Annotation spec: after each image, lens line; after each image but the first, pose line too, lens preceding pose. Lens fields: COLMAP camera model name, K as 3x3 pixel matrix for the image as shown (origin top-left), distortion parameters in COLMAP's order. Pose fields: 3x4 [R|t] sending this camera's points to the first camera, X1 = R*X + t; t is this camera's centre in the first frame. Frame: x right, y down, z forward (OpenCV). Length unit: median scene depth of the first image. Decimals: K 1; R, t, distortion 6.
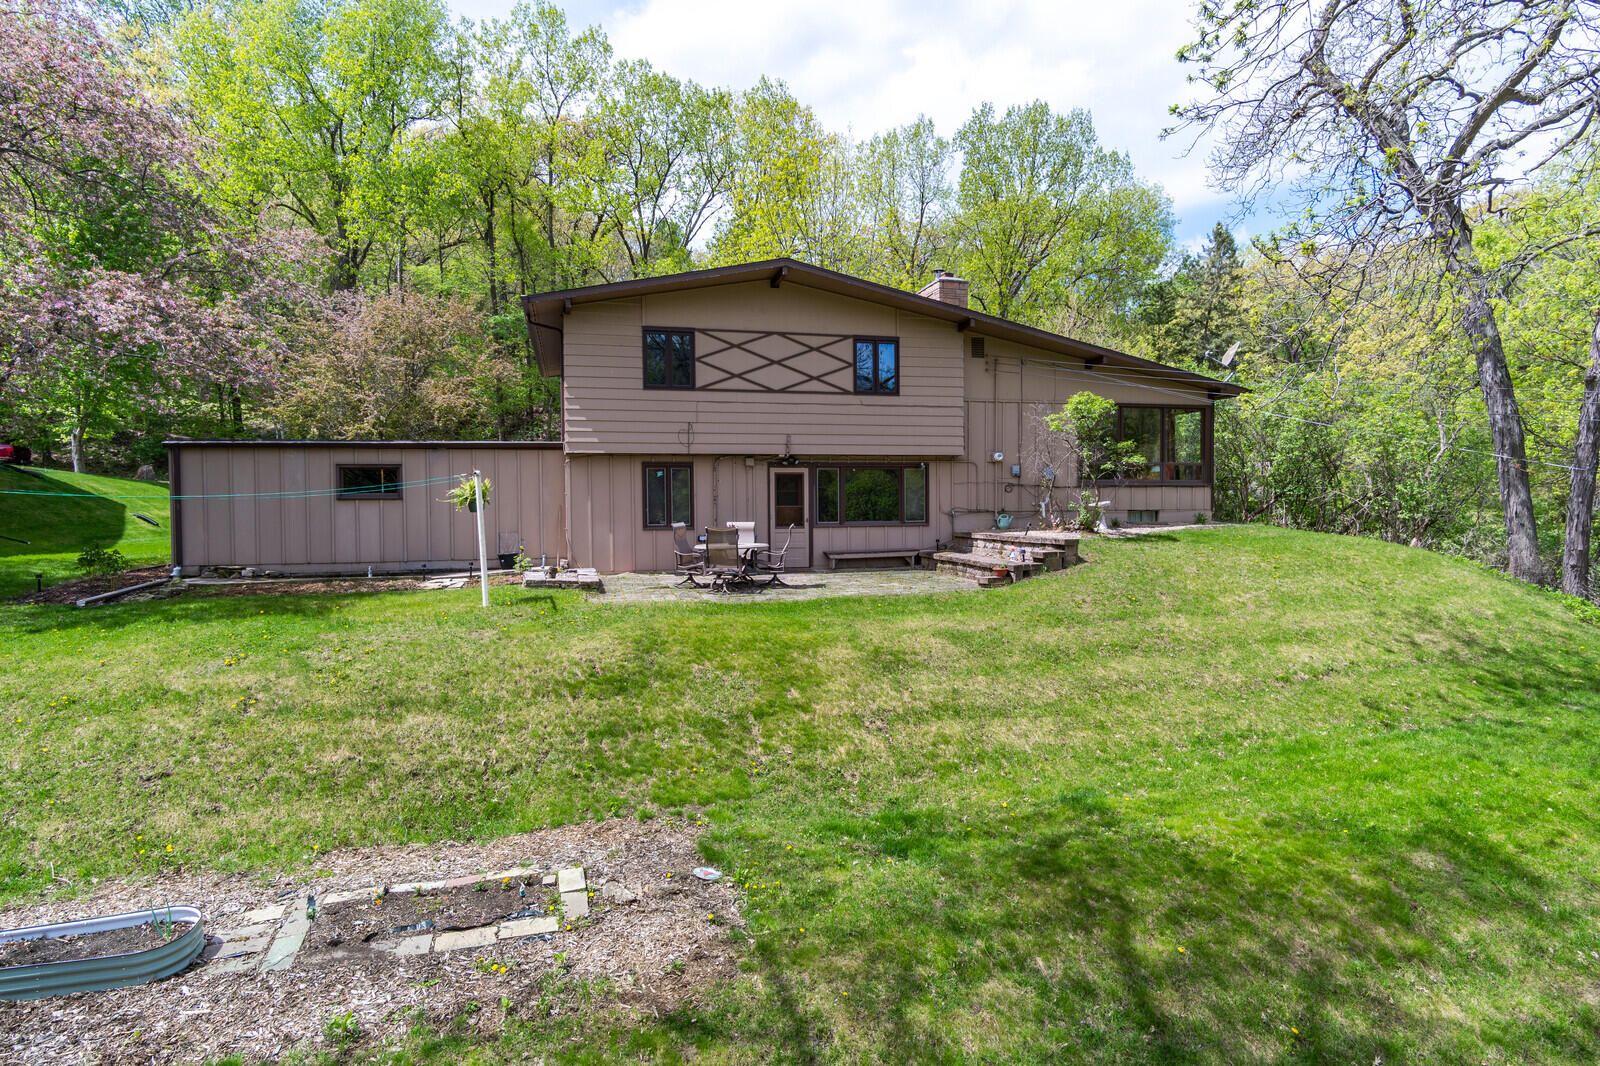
lens RADIAL K [[886.9, 0, 801.0], [0, 886.9, 527.4], [0, 0, 1]] dist [-0.001049, 0.004236]
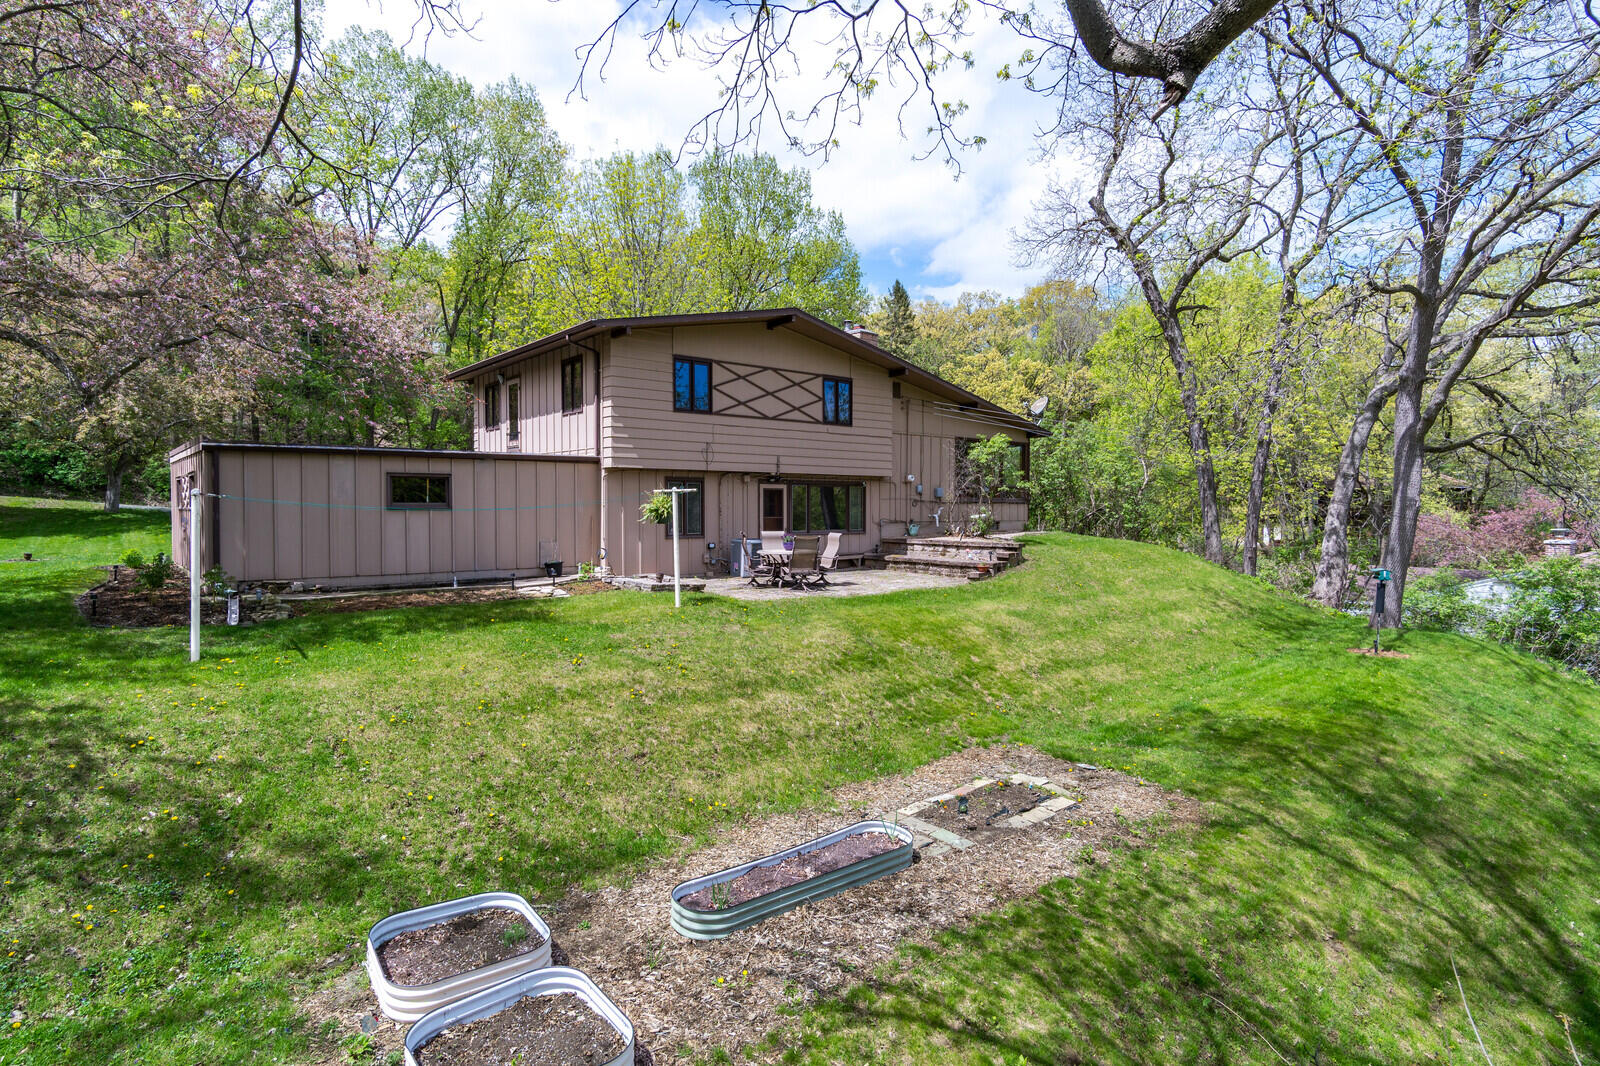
lens RADIAL K [[886.9, 0, 798.7], [0, 886.9, 531.0], [0, 0, 1]] dist [-0.001049, 0.004236]
pose [[0.896407, -0.003008, 0.443222, -0.526834], [0.003965, 0.999991, -0.001232, -0.004560], [-0.443214, 0.002861, 0.896411, -0.060328]]
